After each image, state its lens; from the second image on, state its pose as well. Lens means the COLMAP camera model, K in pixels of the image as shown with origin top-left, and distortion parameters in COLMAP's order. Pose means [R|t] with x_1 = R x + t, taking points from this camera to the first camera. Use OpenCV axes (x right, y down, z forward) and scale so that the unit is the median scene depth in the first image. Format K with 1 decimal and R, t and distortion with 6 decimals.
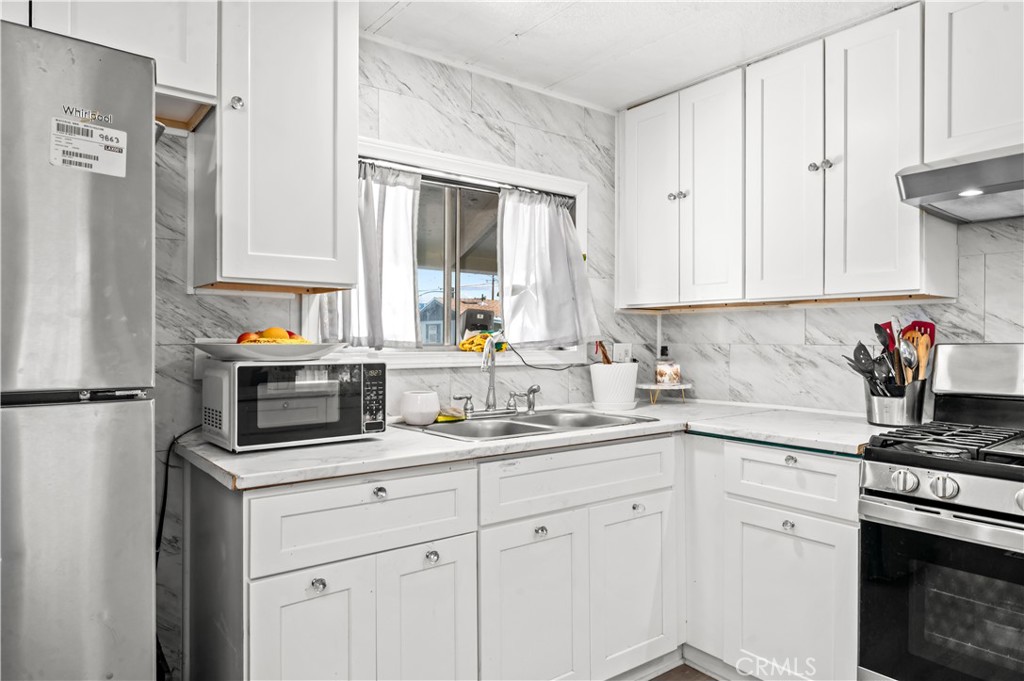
lens RADIAL K [[624.5, 0, 512.0], [0, 624.5, 340.5], [0, 0, 1]] dist [0.001949, 0.000091]
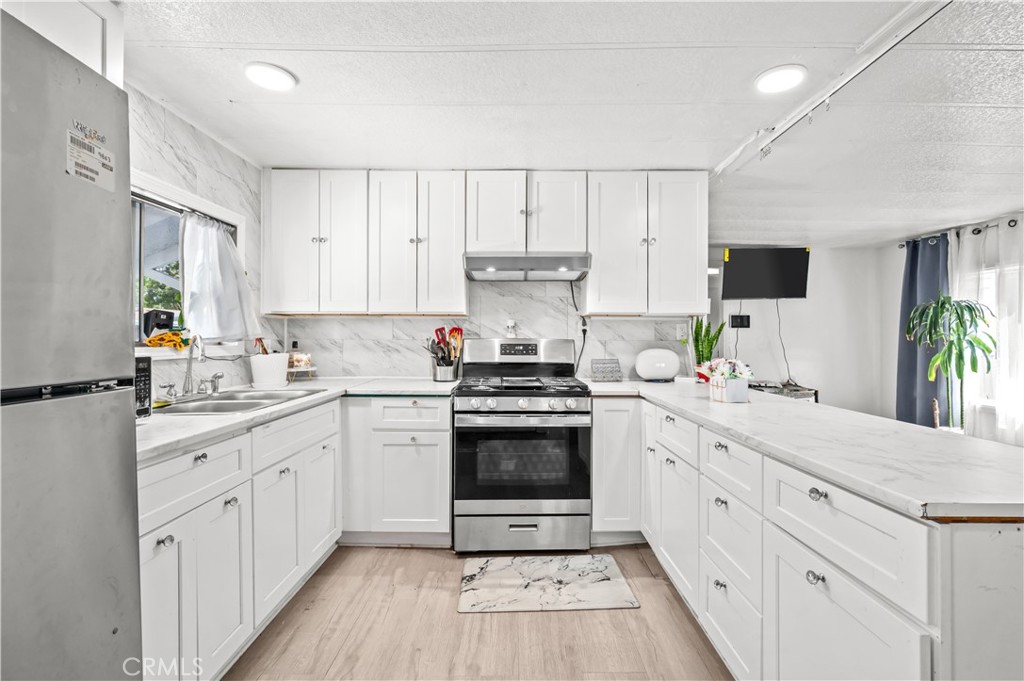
lens RADIAL K [[448.2, 0, 512.0], [0, 448.2, 340.5], [0, 0, 1]] dist [-0.016711, 0.000100]
pose [[0.624223, -0.005501, 0.781227, -0.297719], [0.000204, 0.999976, 0.006879, 0.000468], [-0.781246, -0.004134, 0.624209, -0.024878]]
